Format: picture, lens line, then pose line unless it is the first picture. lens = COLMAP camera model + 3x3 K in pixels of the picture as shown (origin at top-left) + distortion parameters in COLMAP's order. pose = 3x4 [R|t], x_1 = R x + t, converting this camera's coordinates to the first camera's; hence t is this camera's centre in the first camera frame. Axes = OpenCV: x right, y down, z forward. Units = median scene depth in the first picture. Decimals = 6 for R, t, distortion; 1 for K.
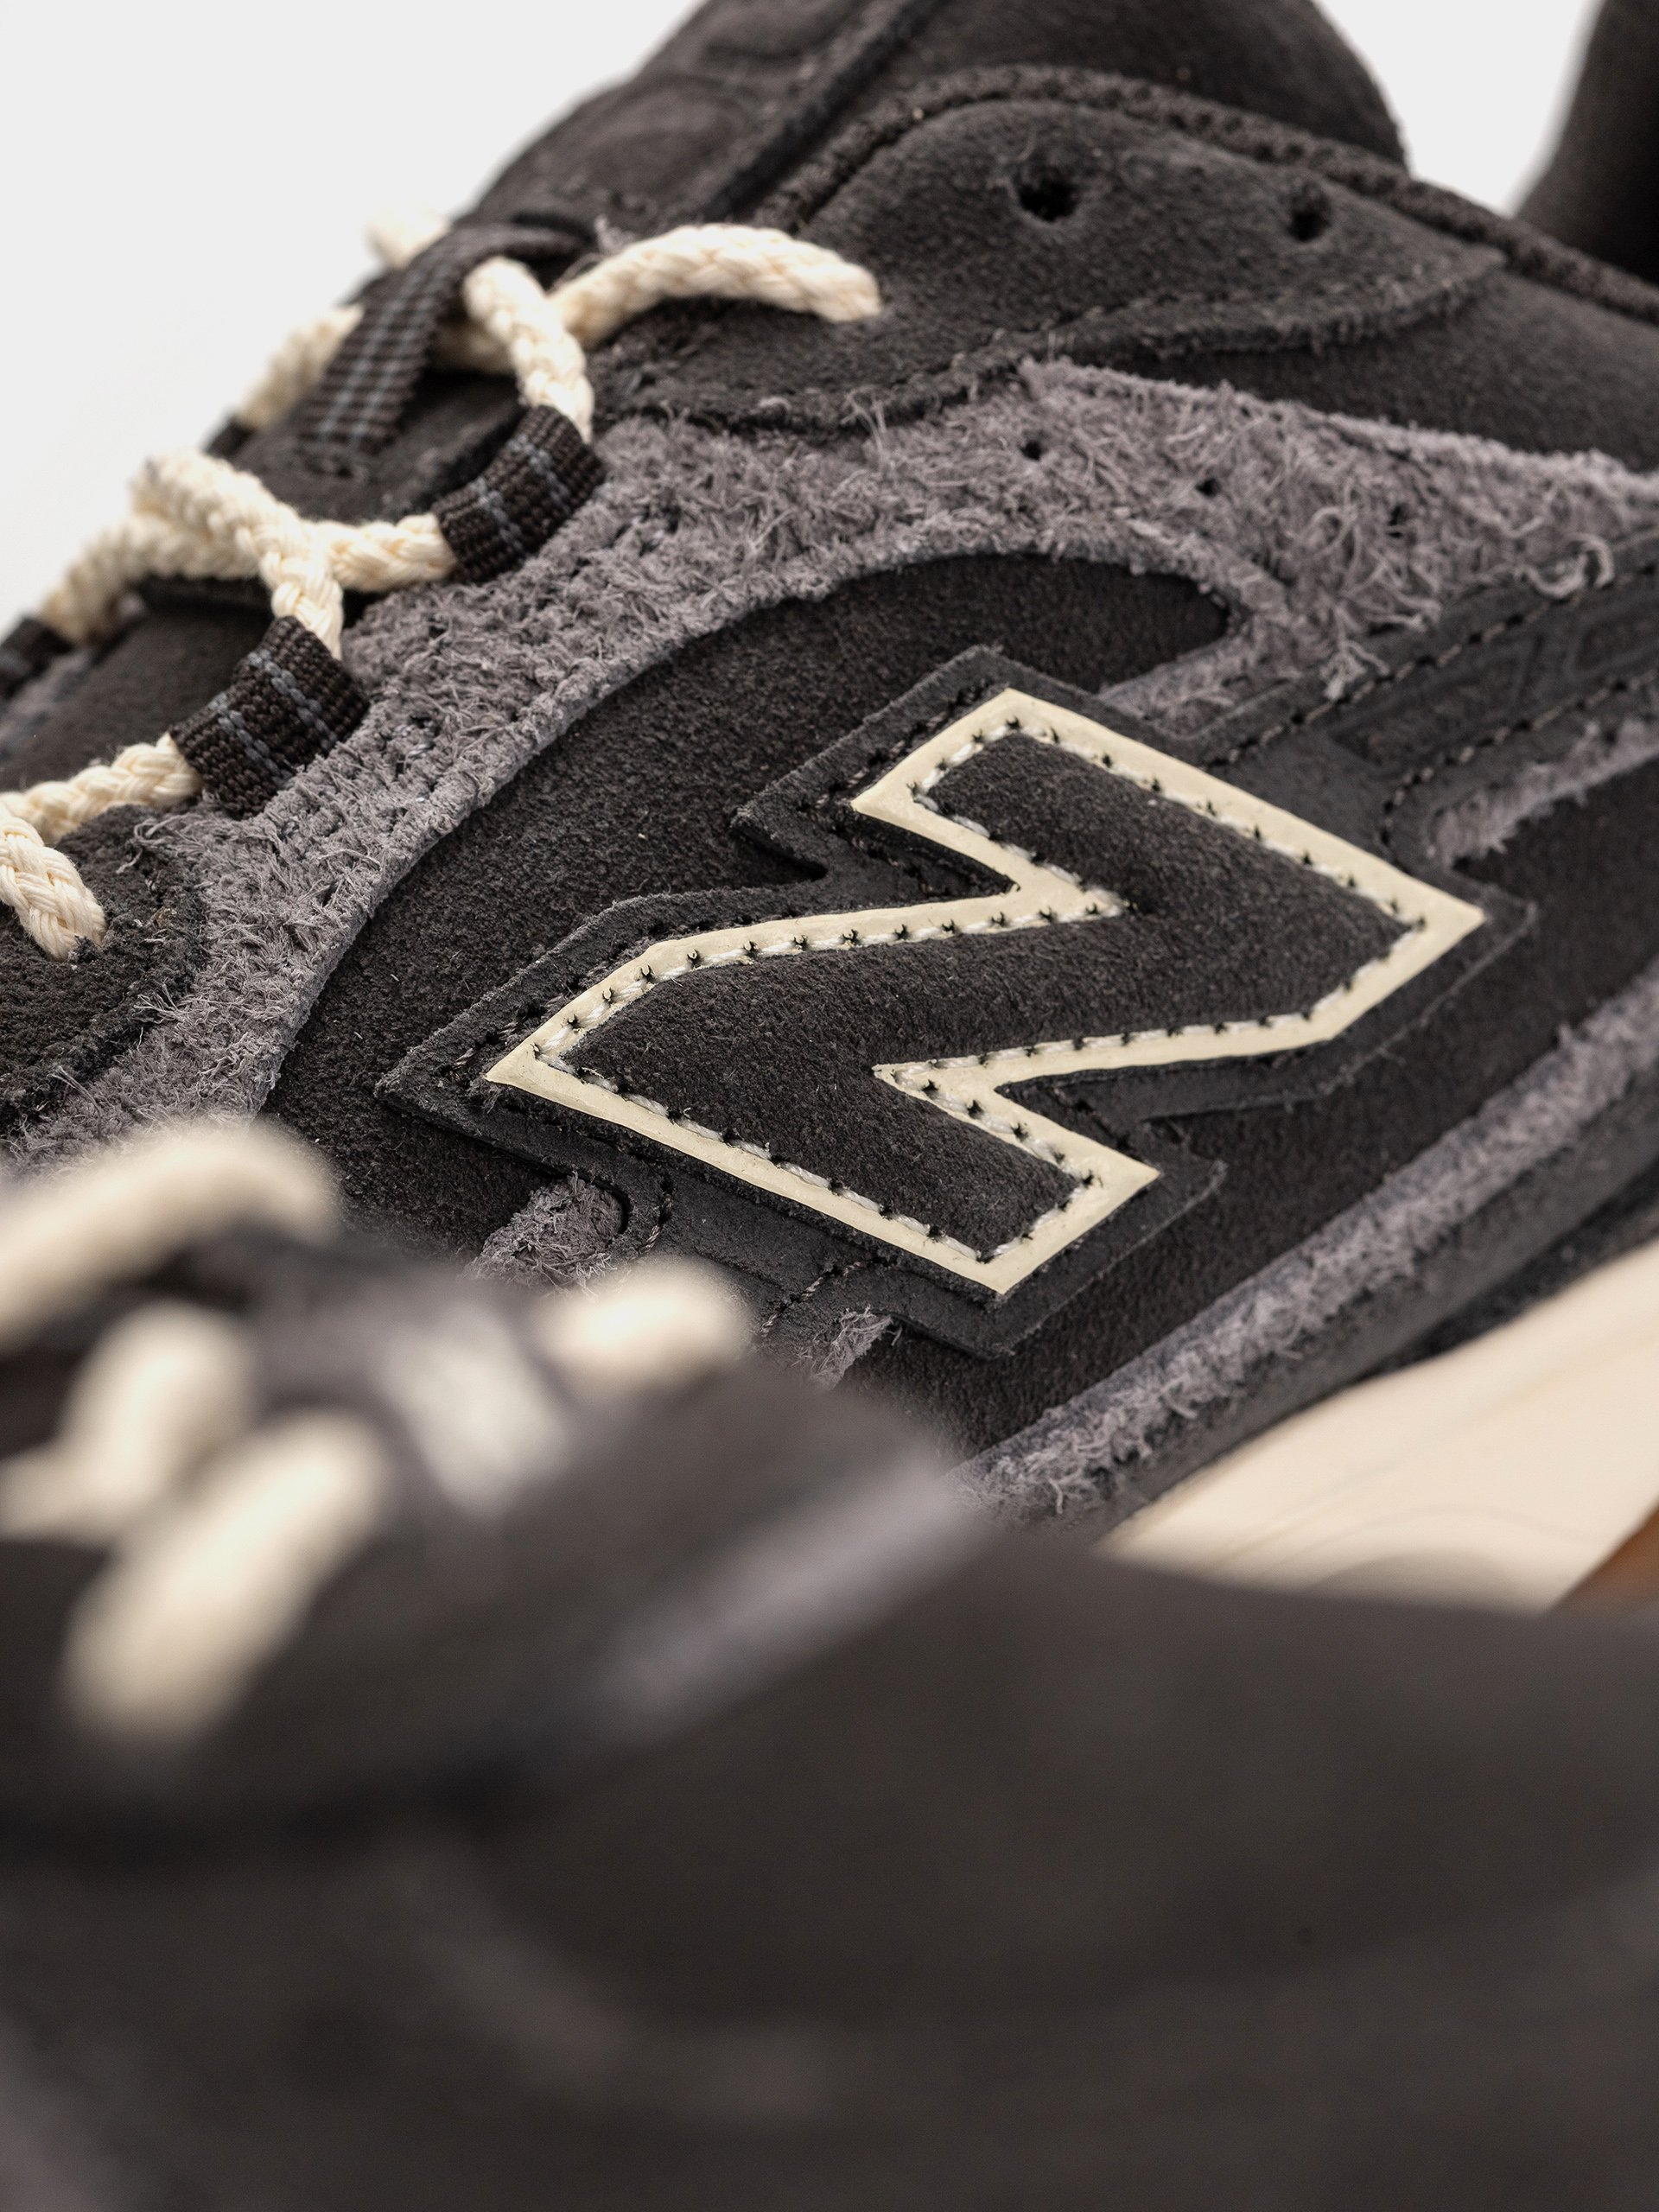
lens RADIAL K [[6057.5, 0, 830.3], [0, 6057.5, 1101.8], [0, 0, 1]] dist [0.032205, 0.000000]
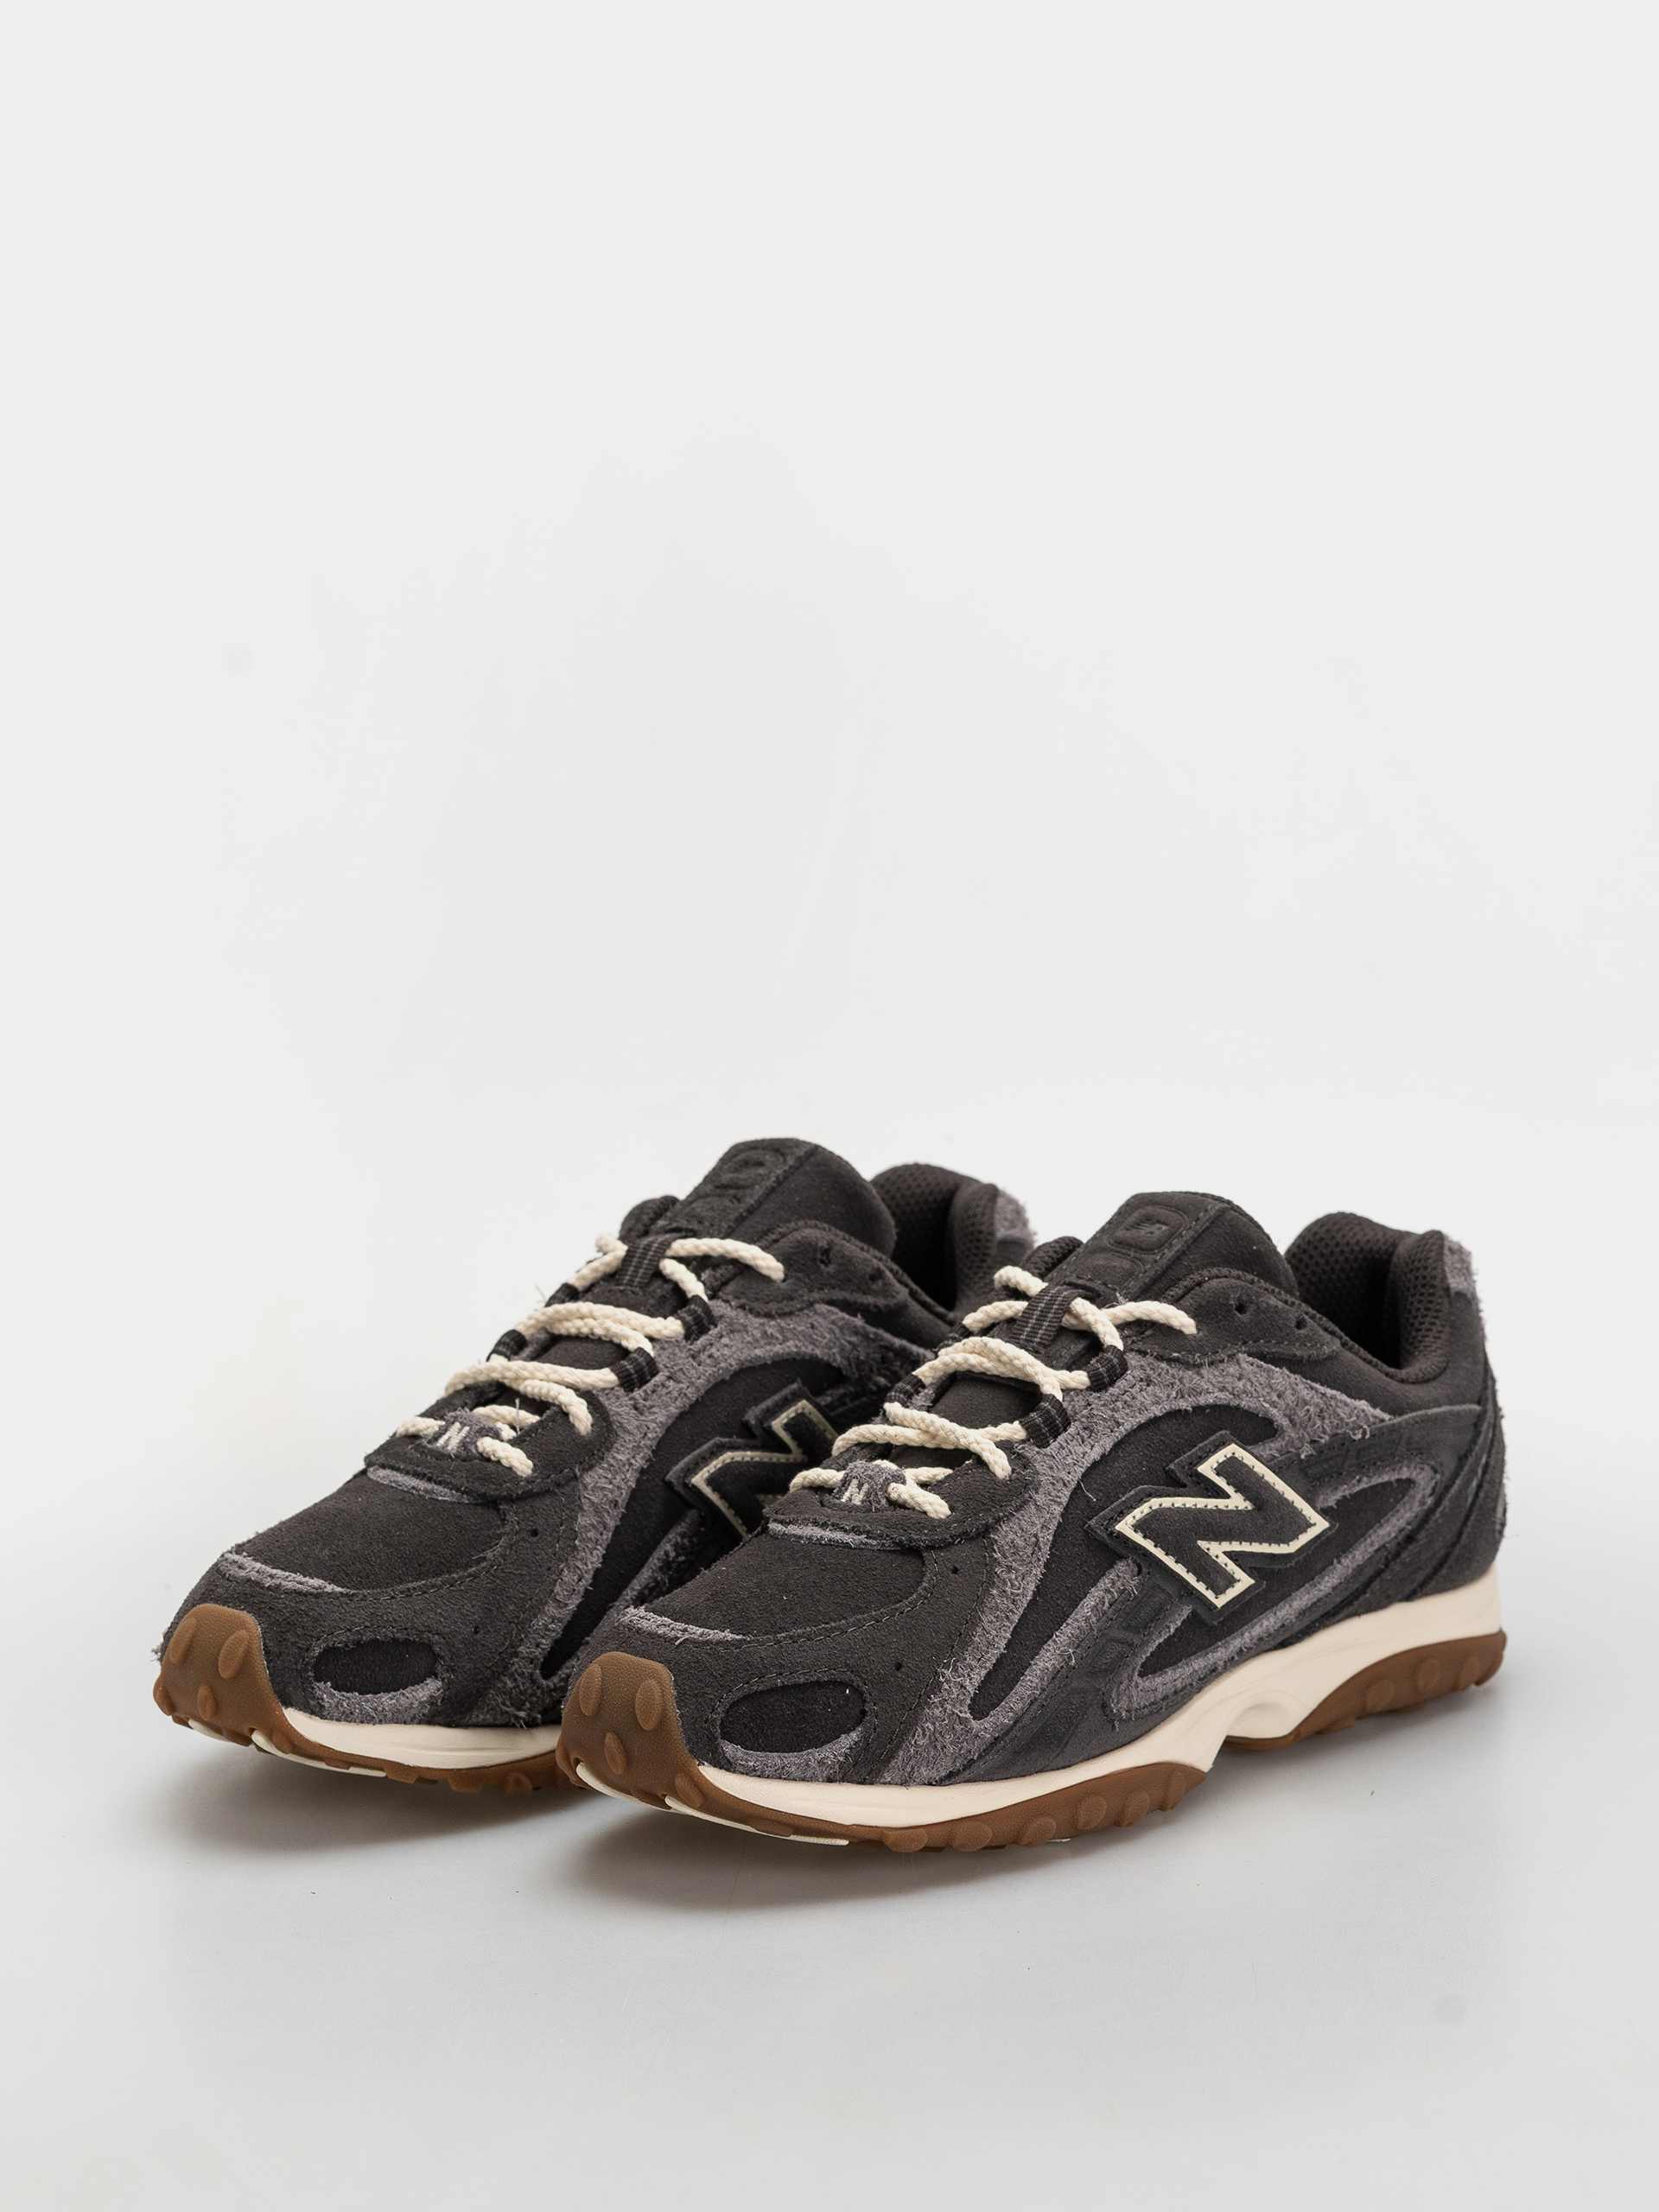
lens RADIAL K [[6057.5, 0, 829.6], [0, 6057.5, 1107.7], [0, 0, 1]] dist [0.032205, 0.000000]
pose [[0.931299, 0.165819, 0.324325, -1.400618], [-0.126267, 0.982130, -0.139560, 0.270495], [-0.341672, 0.089021, 0.935594, -2.326297]]
